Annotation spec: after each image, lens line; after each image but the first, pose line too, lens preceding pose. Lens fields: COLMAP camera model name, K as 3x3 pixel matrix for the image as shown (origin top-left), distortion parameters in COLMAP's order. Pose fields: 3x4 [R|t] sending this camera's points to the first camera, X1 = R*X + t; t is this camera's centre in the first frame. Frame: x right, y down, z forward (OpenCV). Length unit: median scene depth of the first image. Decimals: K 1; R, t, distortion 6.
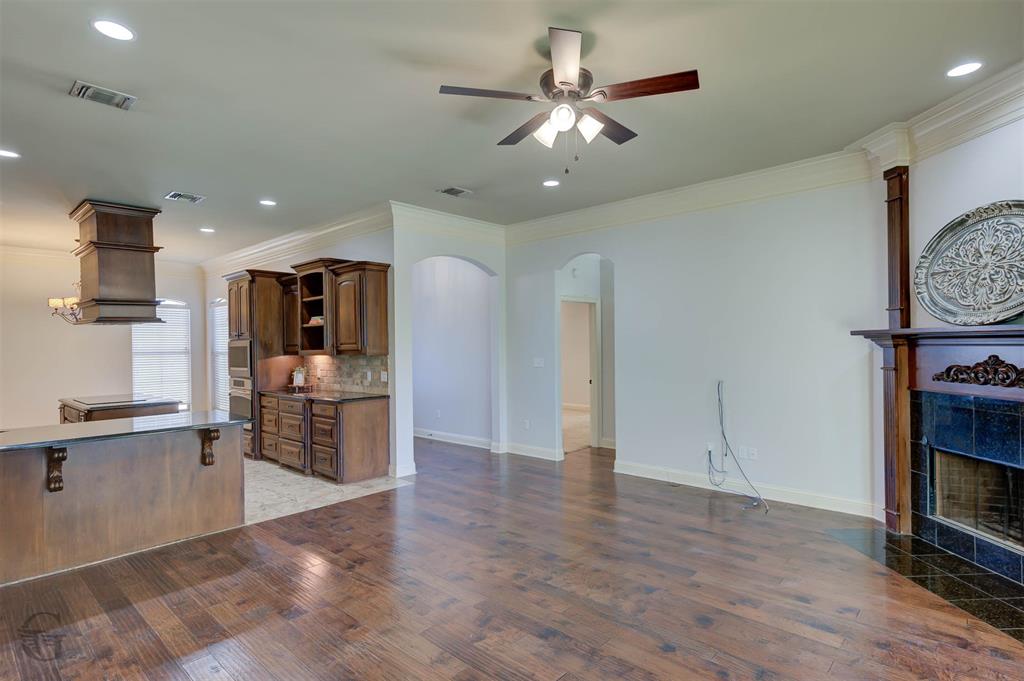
lens RADIAL K [[526.5, 0, 512.0], [0, 526.5, 340.5], [0, 0, 1]] dist [0.001308, 0.000386]
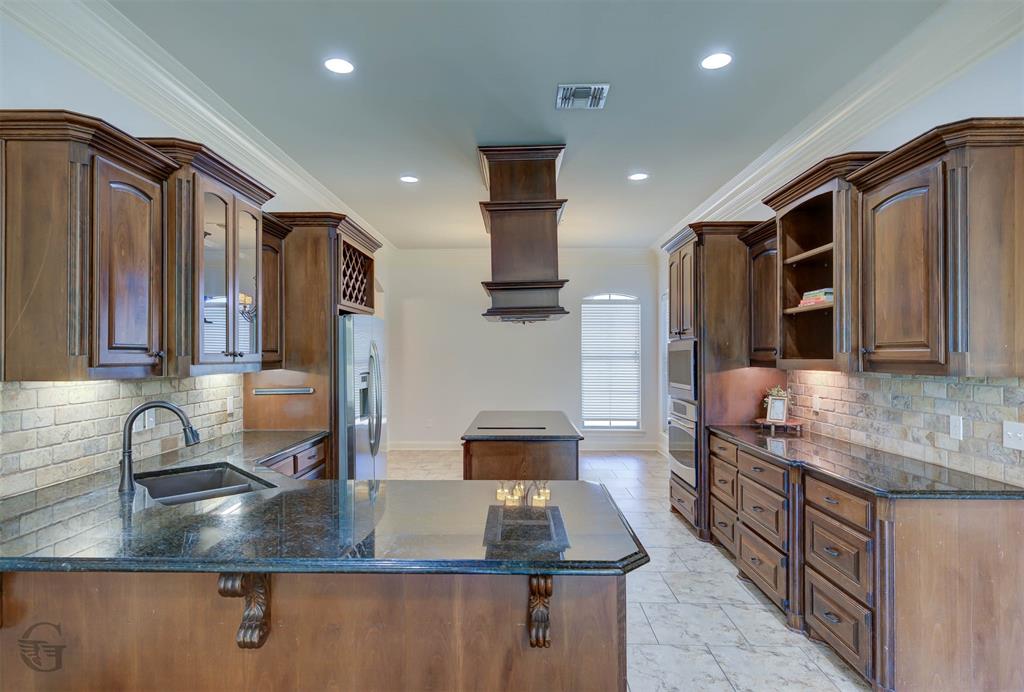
lens RADIAL K [[550.2, 0, 508.3], [0, 550.2, 350.2], [0, 0, 1]] dist [0.003053, 0.000078]
pose [[0.667740, 0.010975, -0.744313, -0.183130], [-0.004671, 0.999933, 0.010553, 0.005935], [0.744380, -0.003570, 0.667747, 0.453428]]
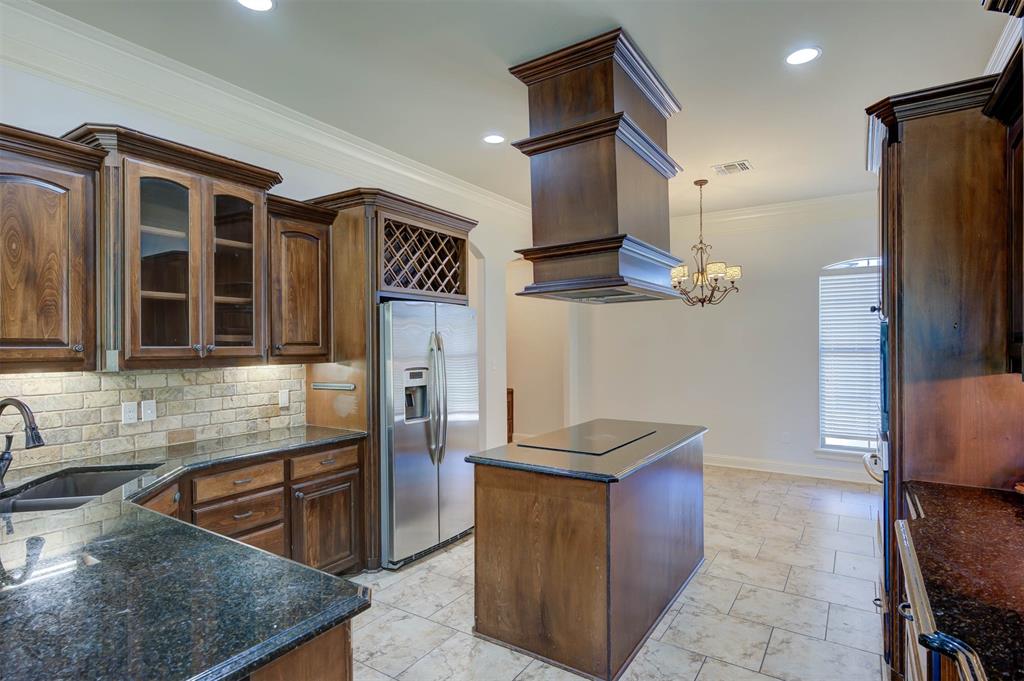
lens RADIAL K [[526.5, 0, 512.0], [0, 526.5, 340.5], [0, 0, 1]] dist [0.001308, 0.000386]
pose [[0.172993, 0.004710, -0.984912, -0.231673], [0.008019, 0.999949, 0.006190, 0.009315], [0.984890, -0.008969, 0.172946, 0.780778]]
